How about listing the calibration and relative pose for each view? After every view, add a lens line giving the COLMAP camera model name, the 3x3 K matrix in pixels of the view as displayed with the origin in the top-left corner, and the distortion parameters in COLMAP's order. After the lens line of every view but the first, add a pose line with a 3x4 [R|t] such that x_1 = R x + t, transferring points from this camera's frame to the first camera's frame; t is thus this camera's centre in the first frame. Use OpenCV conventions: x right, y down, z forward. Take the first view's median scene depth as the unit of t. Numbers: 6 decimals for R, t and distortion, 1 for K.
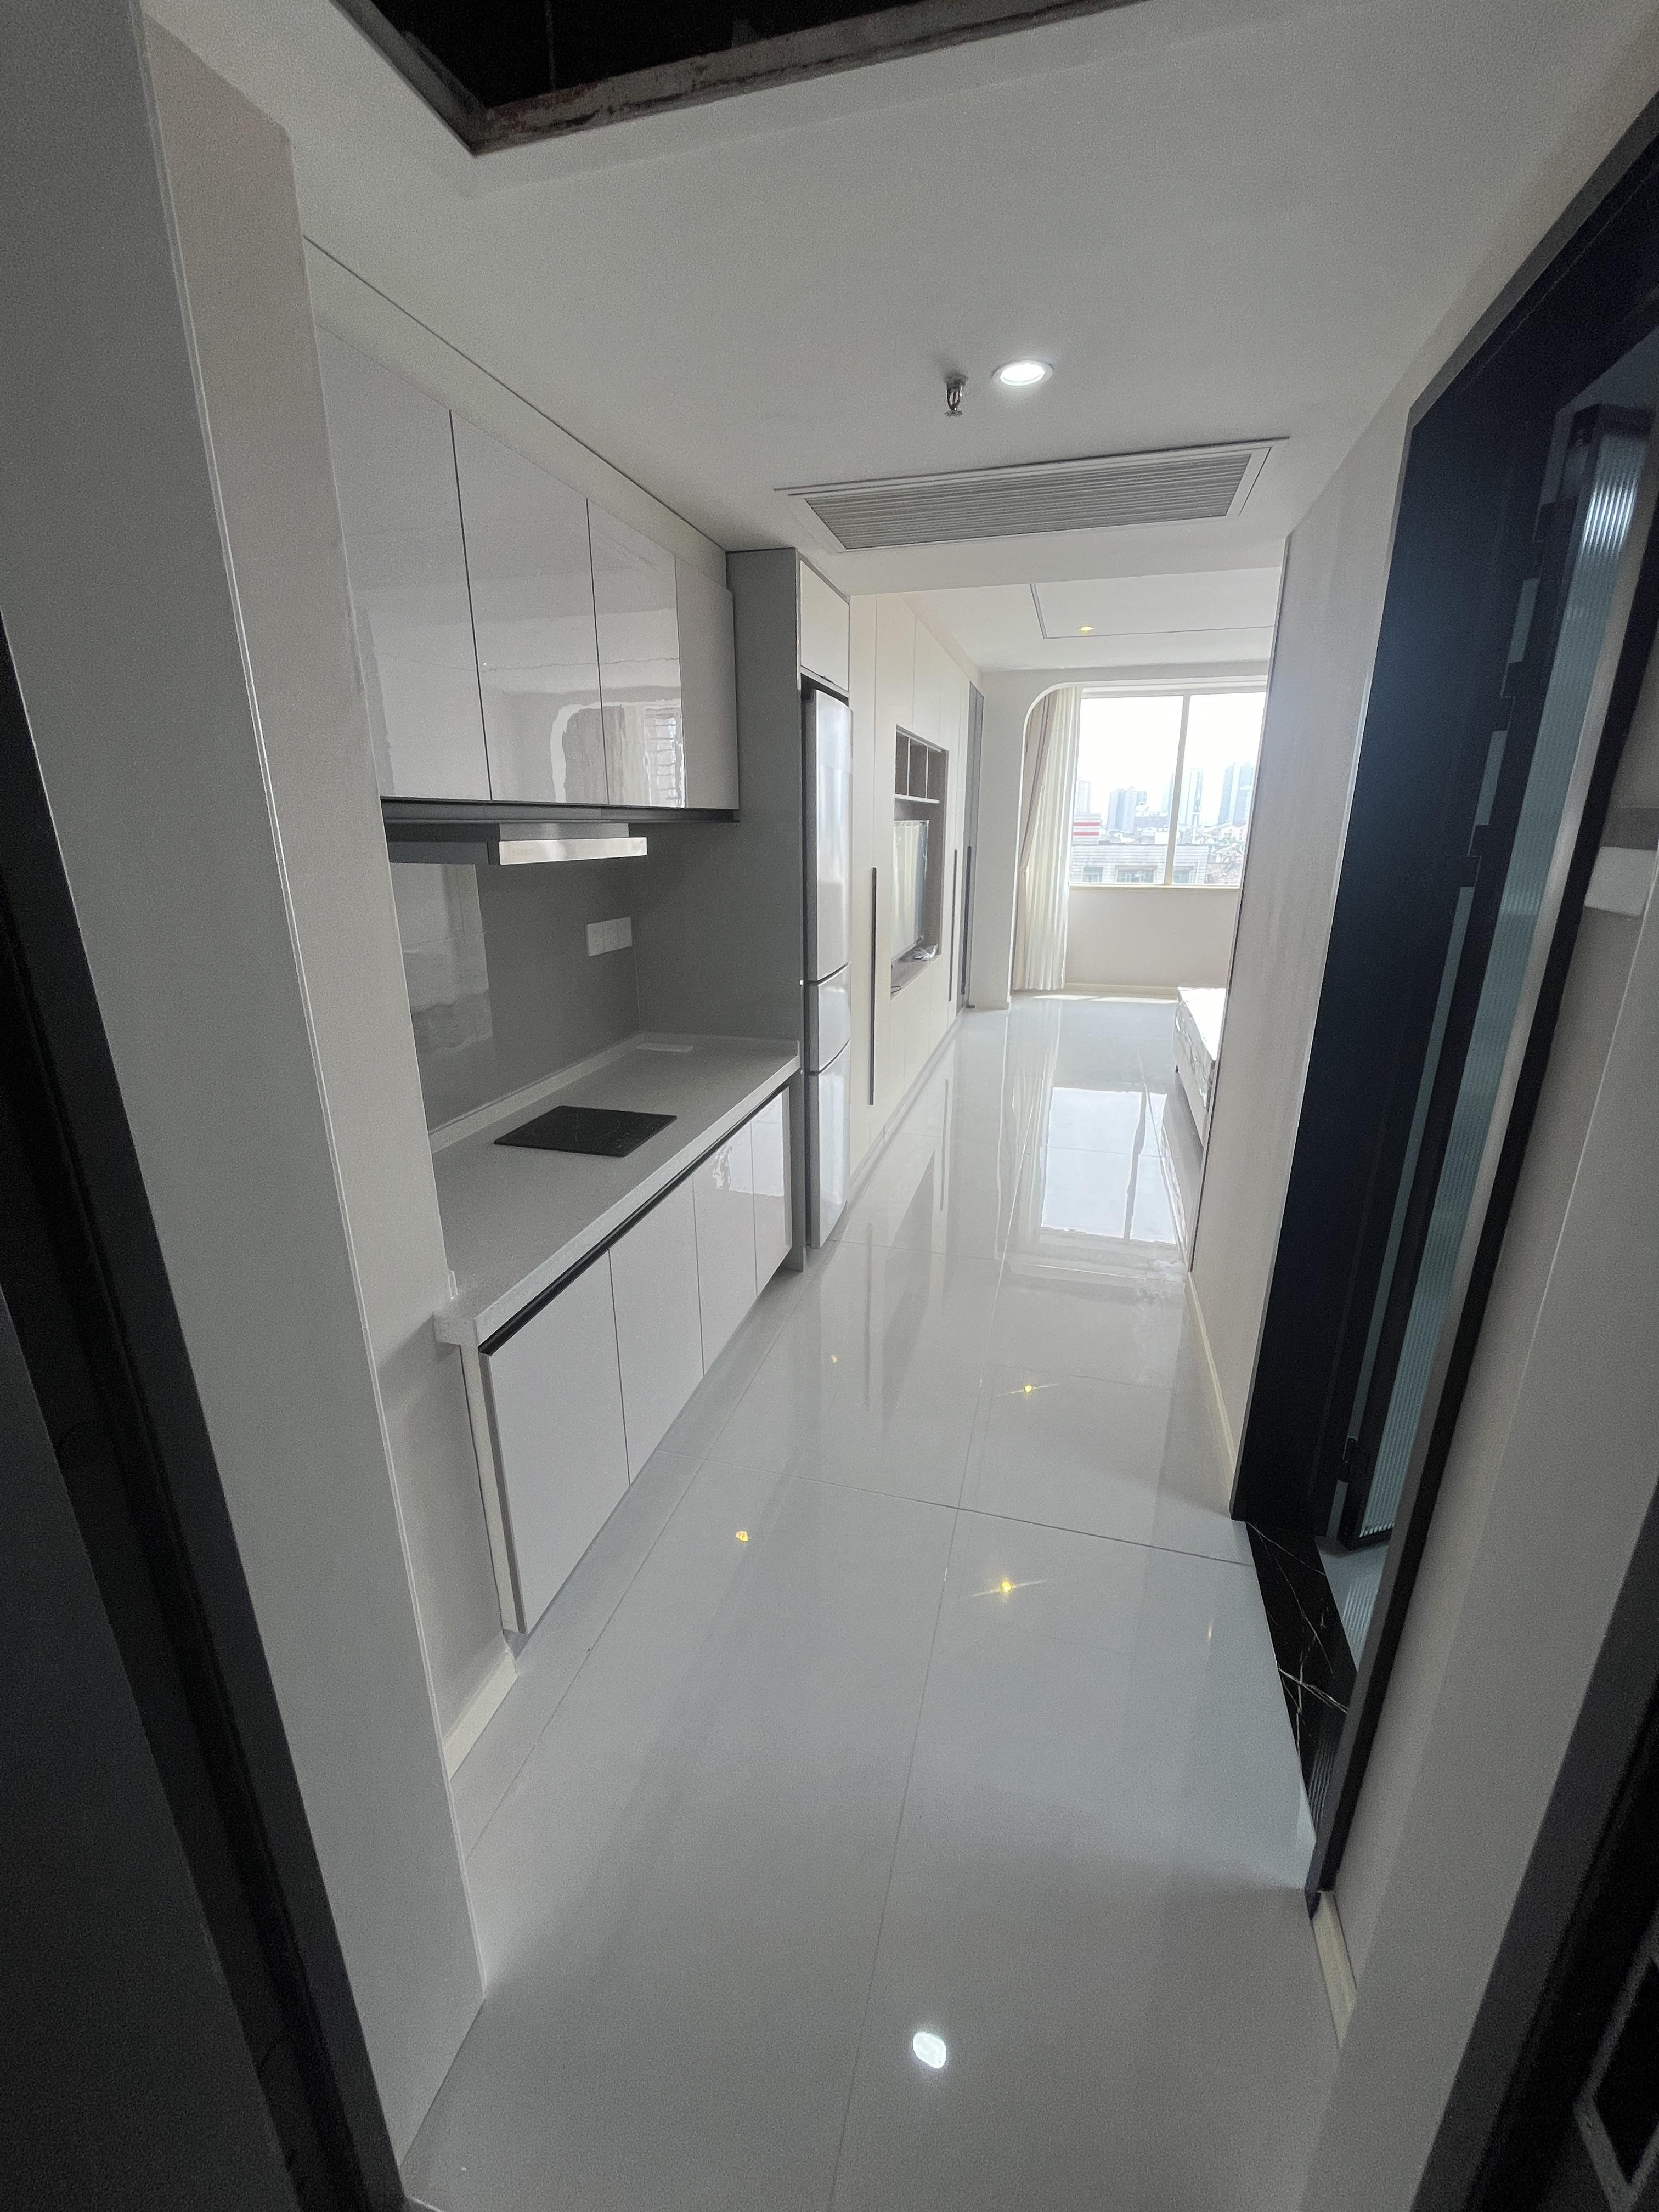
lens RADIAL K [[883.5, 0, 825.1], [0, 883.5, 1097.8], [0, 0, 1]] dist [-0.007564, 0.000668]
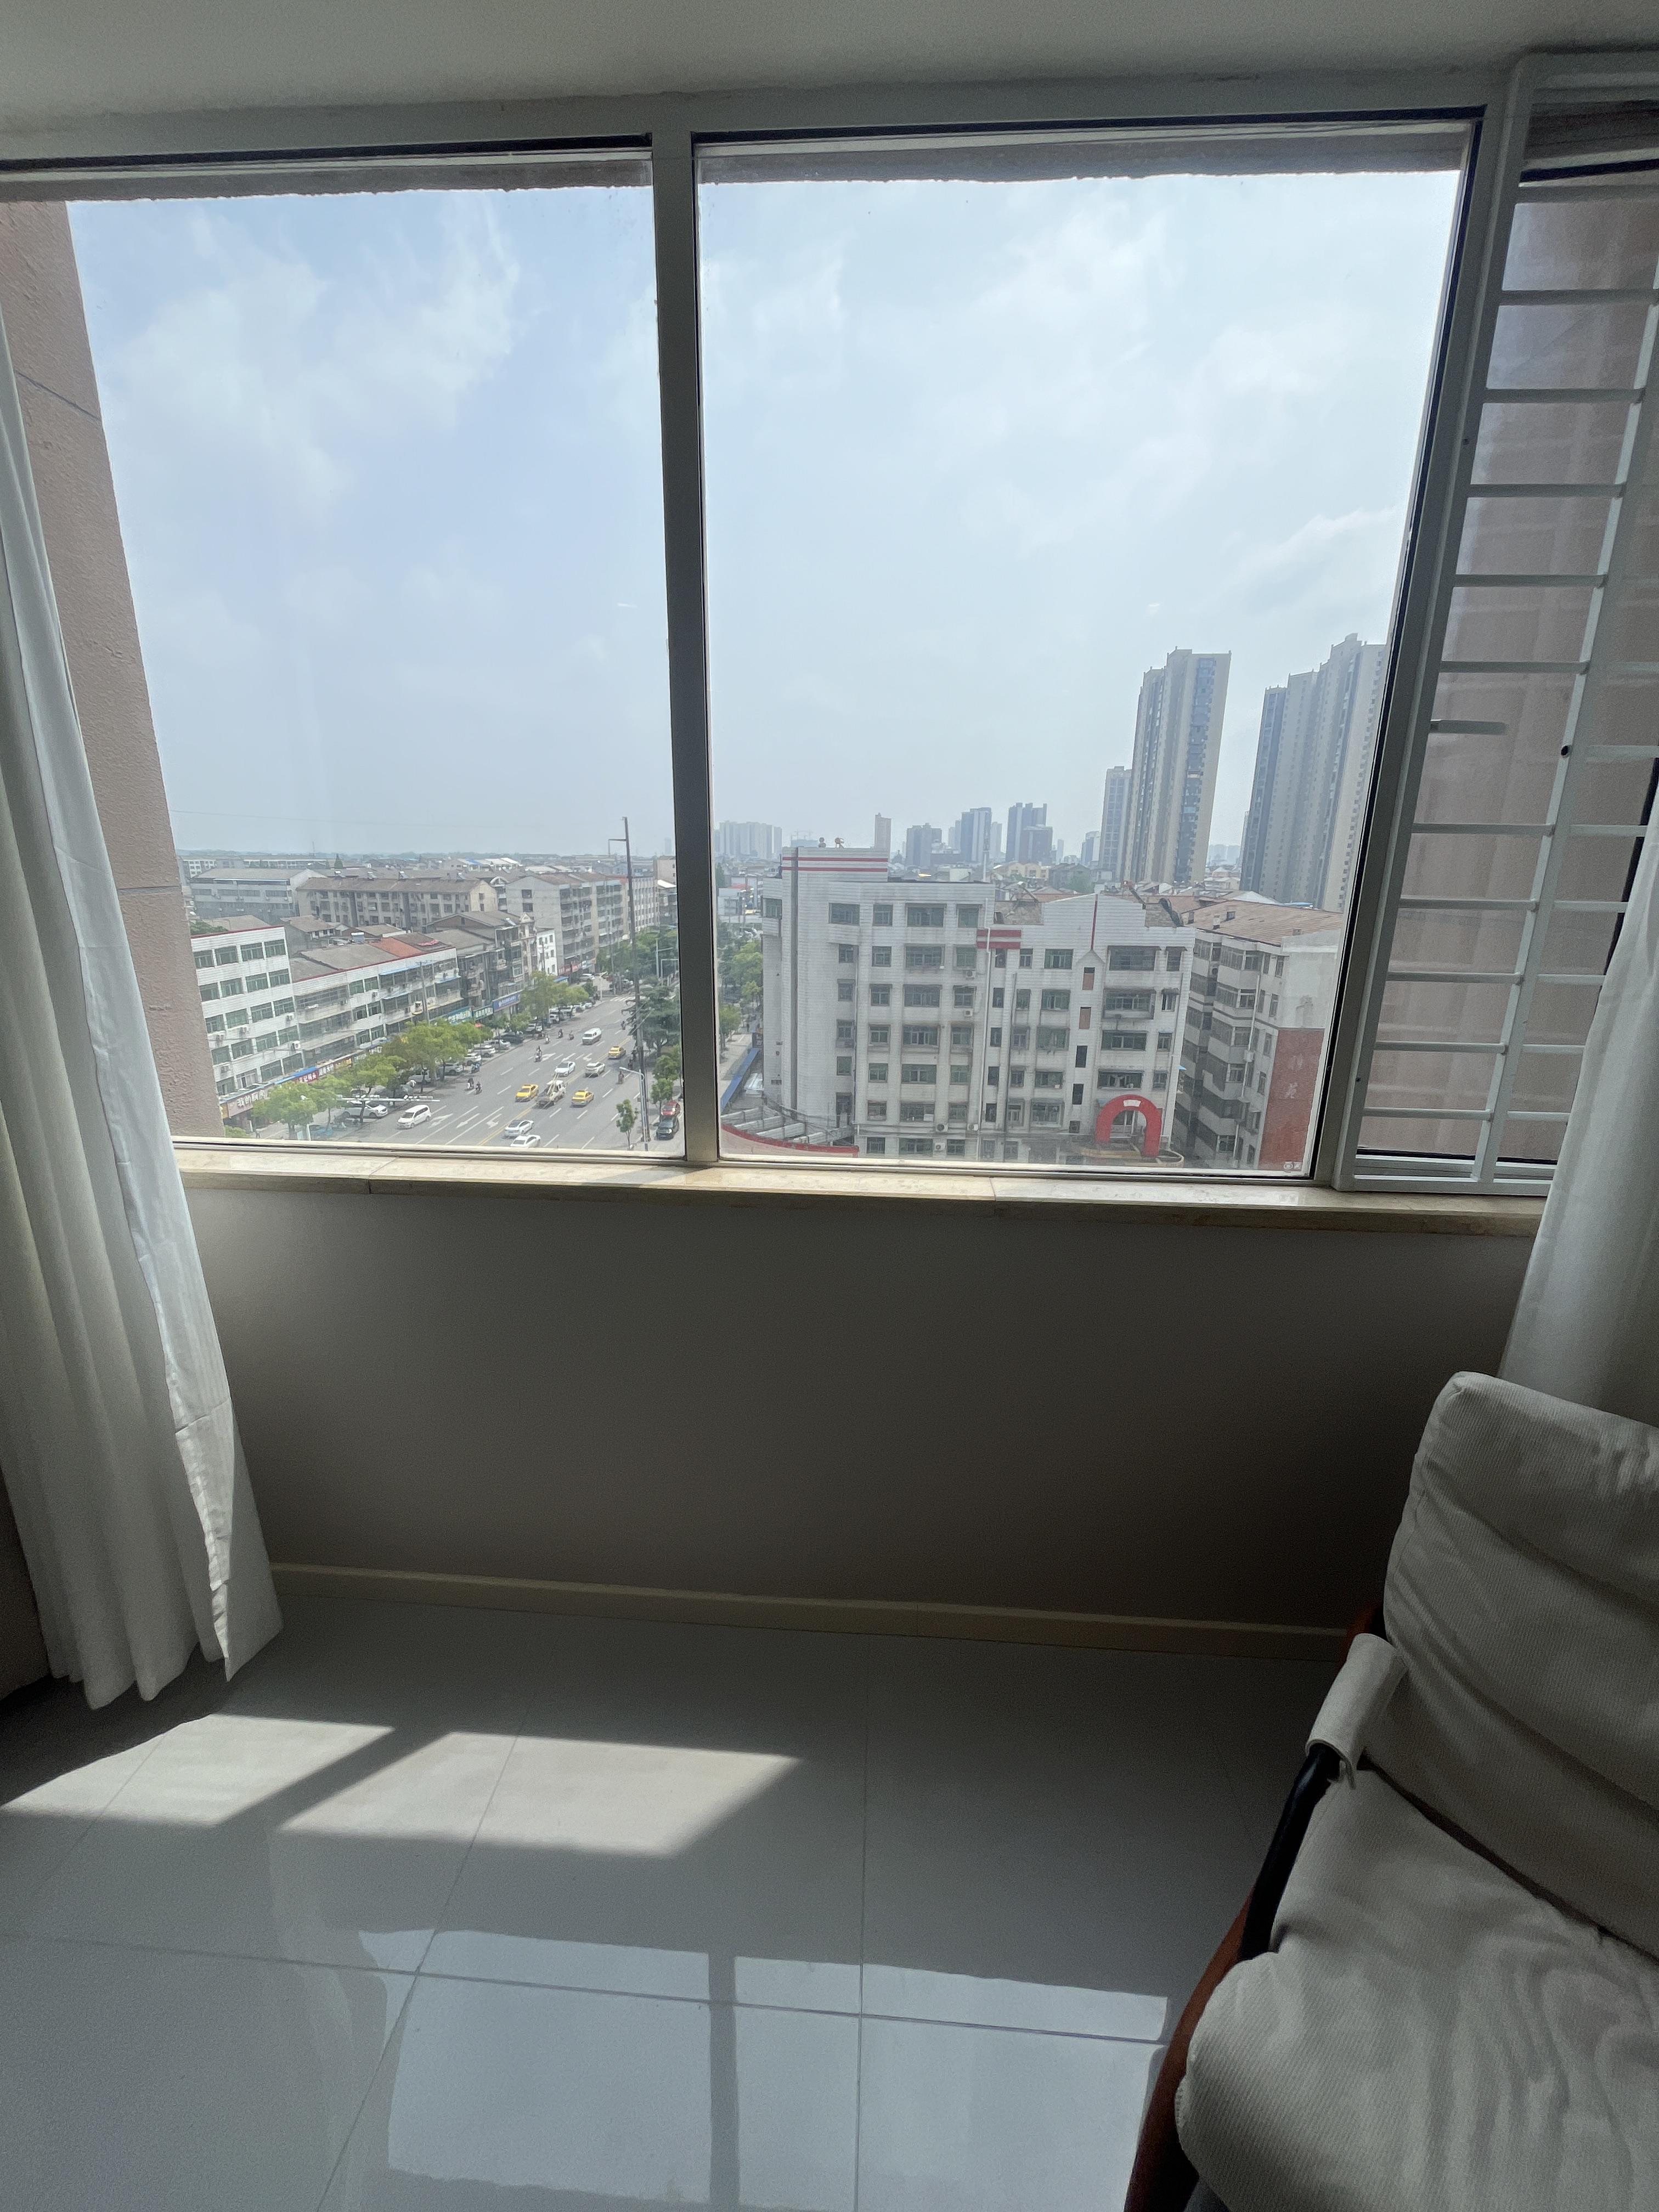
lens RADIAL K [[883.5, 0, 825.1], [0, 883.5, 1097.8], [0, 0, 1]] dist [-0.007564, 0.000668]
pose [[0.978629, -0.046398, 0.200332, 0.902221], [0.053705, 0.998070, -0.031190, -0.602612], [-0.198498, 0.041283, 0.979231, 1.904216]]
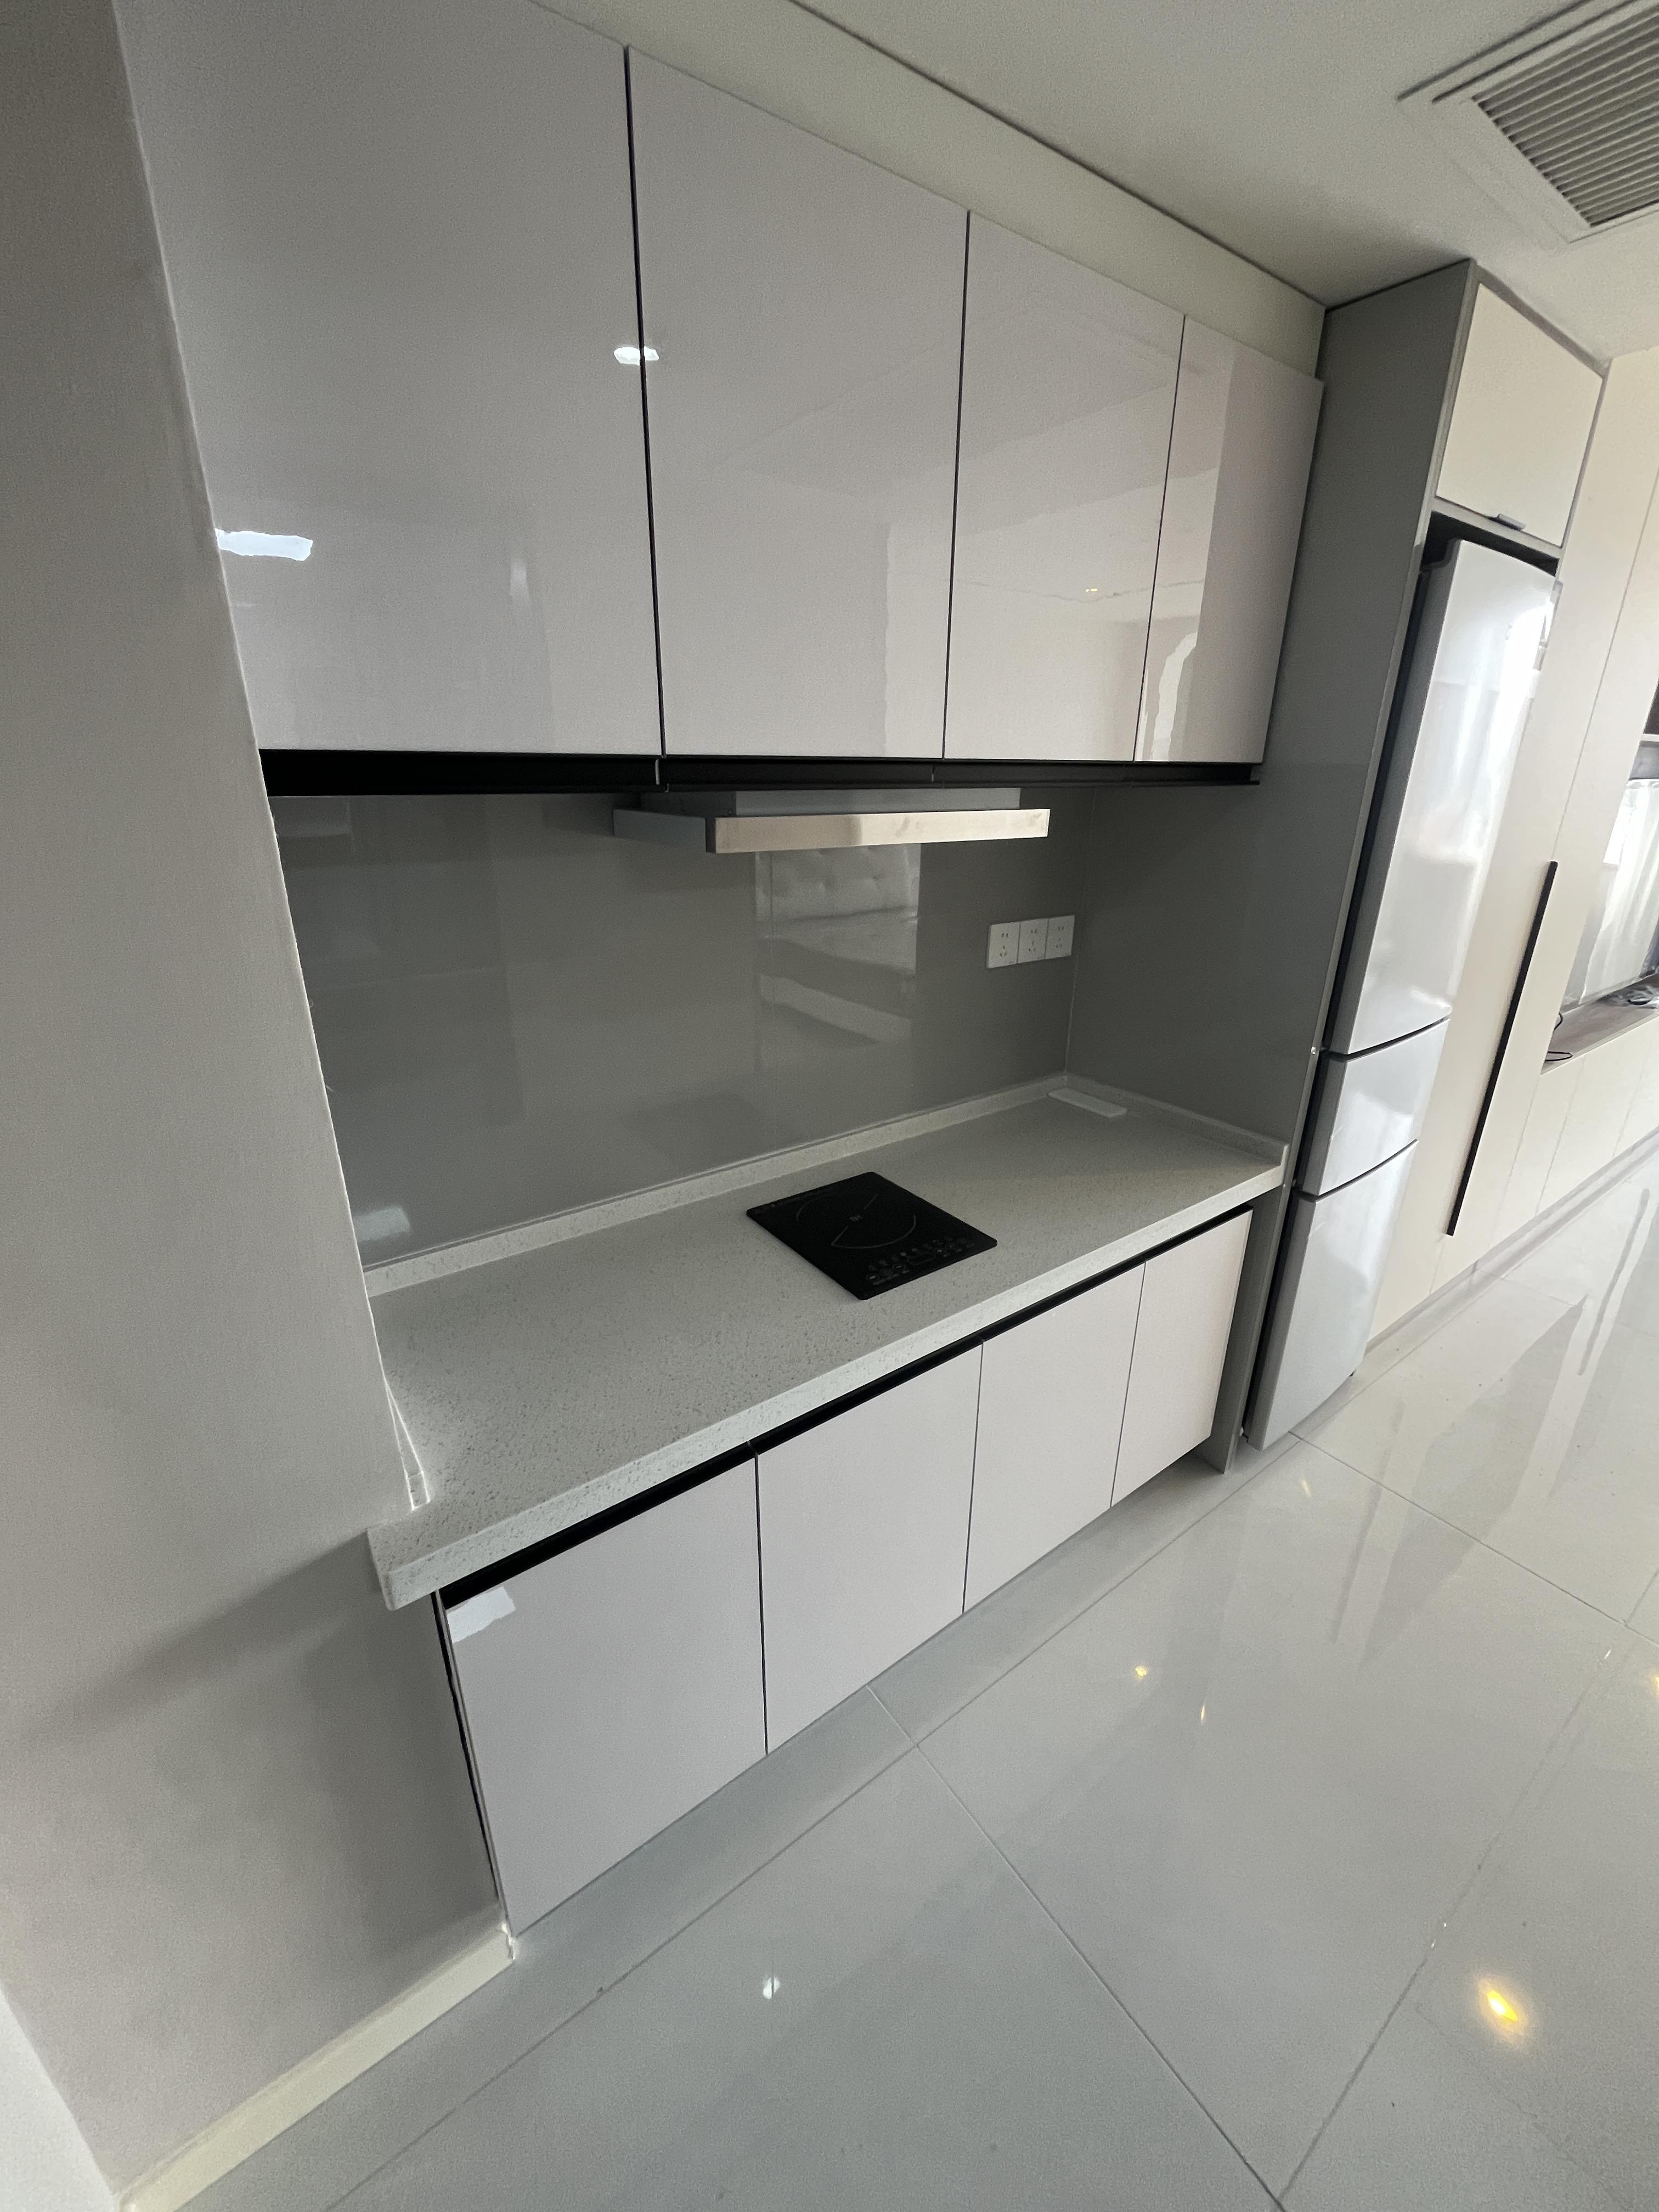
lens RADIAL K [[883.5, 0, 825.1], [0, 883.5, 1097.8], [0, 0, 1]] dist [-0.007564, 0.000668]
pose [[0.779013, 0.223072, -0.585985, 0.071465], [-0.190399, 0.974602, 0.117892, -0.105753], [0.597400, 0.019732, 0.801700, 0.307478]]
